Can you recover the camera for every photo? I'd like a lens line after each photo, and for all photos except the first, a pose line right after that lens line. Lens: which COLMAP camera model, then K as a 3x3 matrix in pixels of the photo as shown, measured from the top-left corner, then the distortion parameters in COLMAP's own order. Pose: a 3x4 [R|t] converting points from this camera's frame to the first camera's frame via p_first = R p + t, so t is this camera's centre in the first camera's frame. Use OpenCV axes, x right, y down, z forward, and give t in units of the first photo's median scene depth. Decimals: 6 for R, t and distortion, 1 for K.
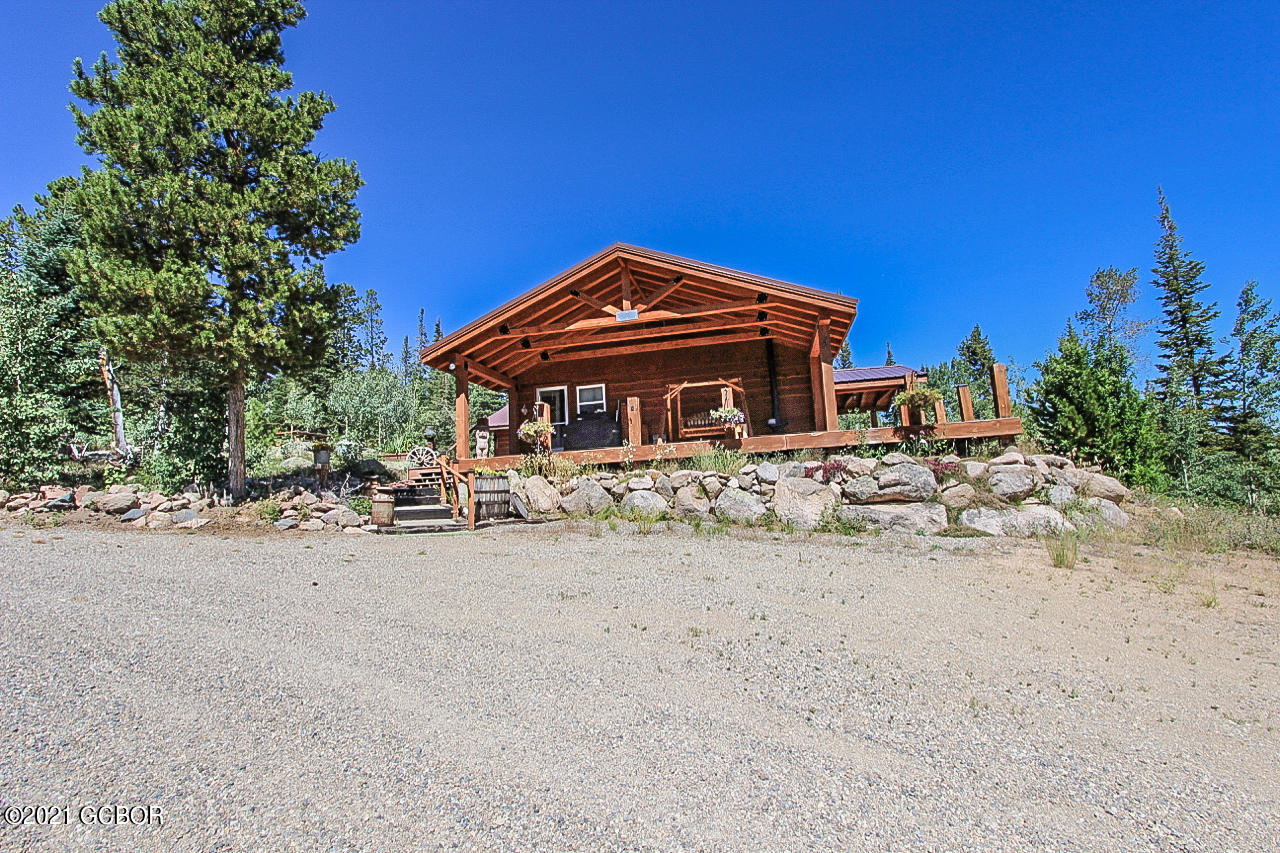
lens RADIAL K [[591.6, 0, 641.8], [0, 591.6, 420.9], [0, 0, 1]] dist [-0.015479, 0.001118]
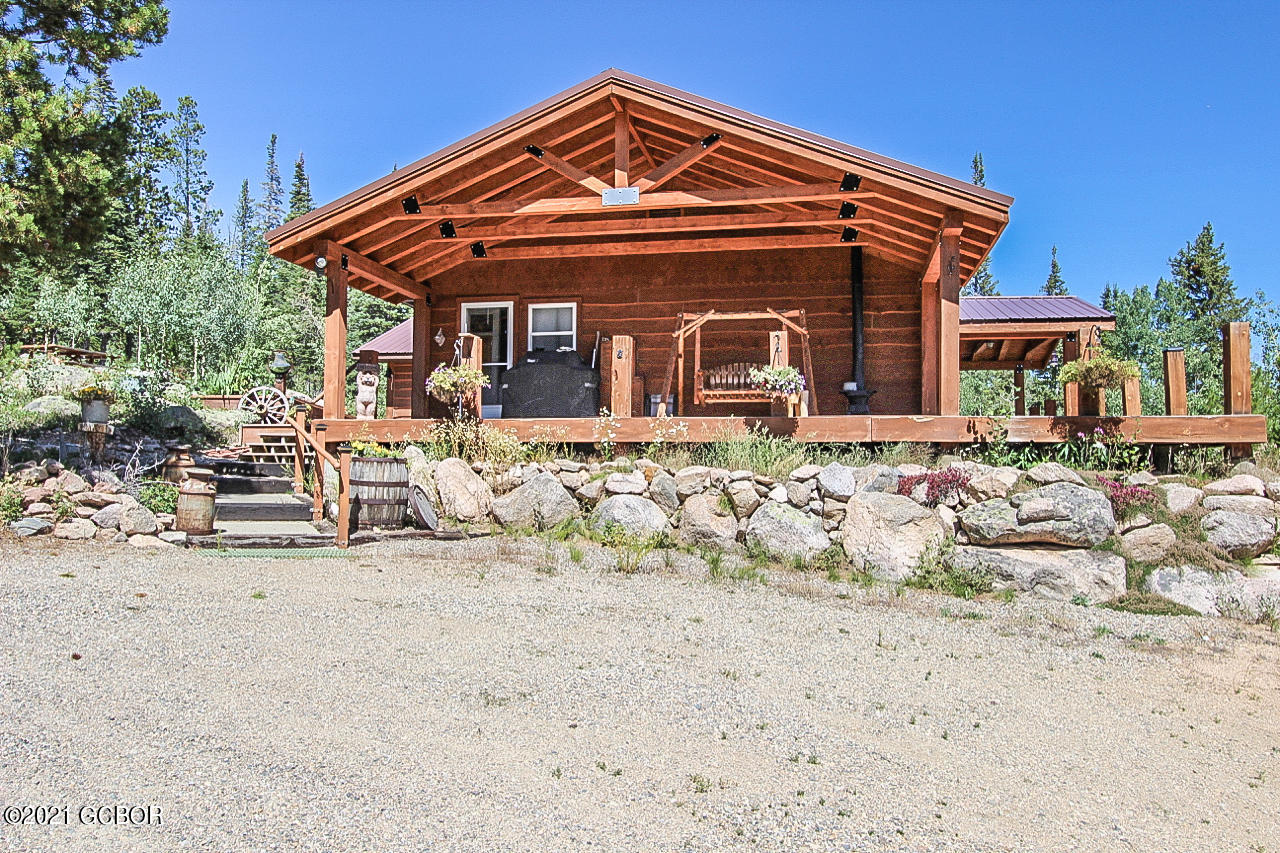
lens RADIAL K [[975.6, 0, 638.7], [0, 975.6, 426.5], [0, 0, 1]] dist [0.000203, 0.005837]
pose [[0.998041, 0.061780, 0.009843, -0.002365], [-0.062398, 0.994351, 0.085860, -0.037977], [-0.004482, -0.086306, 0.996259, 0.010351]]
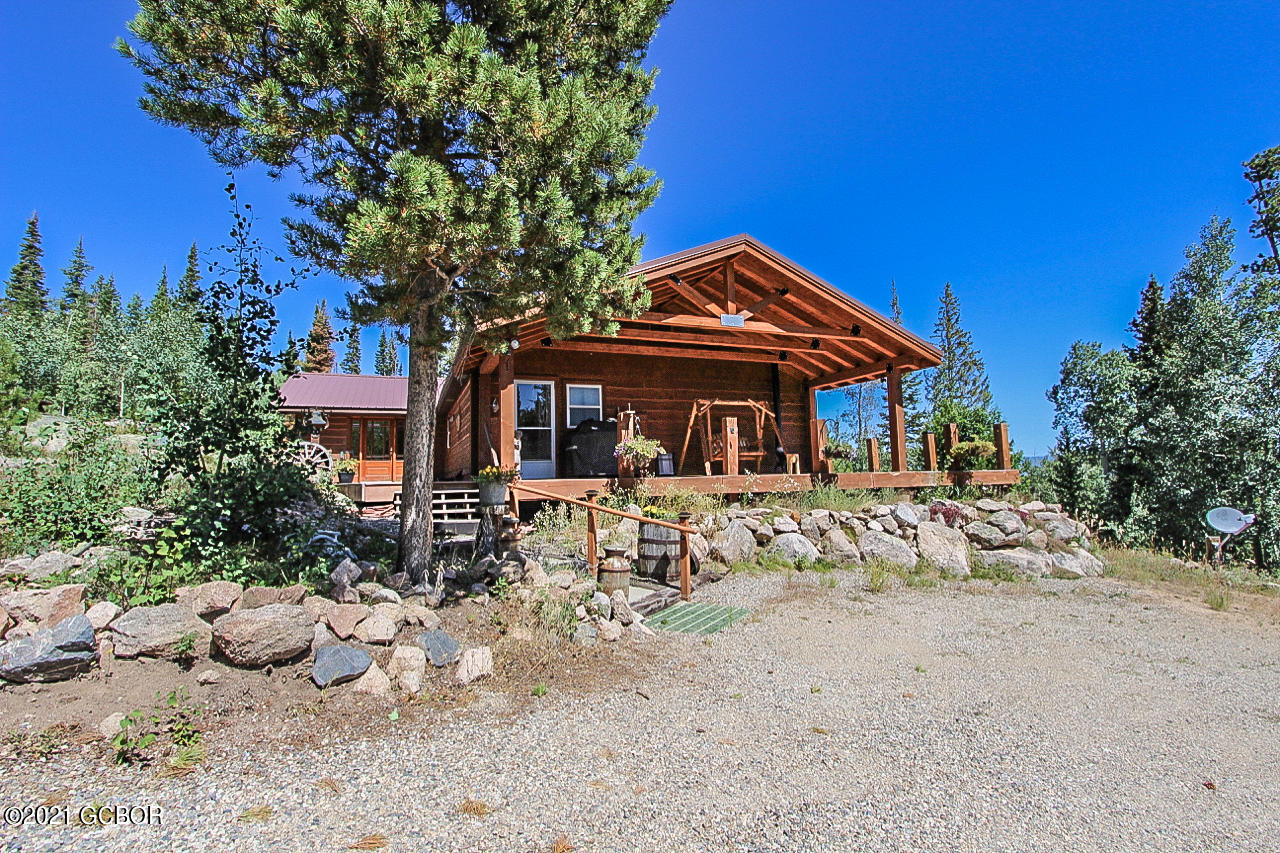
lens RADIAL K [[591.6, 0, 635.9], [0, 591.6, 428.2], [0, 0, 1]] dist [-0.015479, 0.001118]
pose [[0.829655, 0.083220, 0.552039, -0.660062], [-0.100397, 0.994947, 0.000896, -0.012465], [-0.549175, -0.056167, 0.833818, 0.401386]]
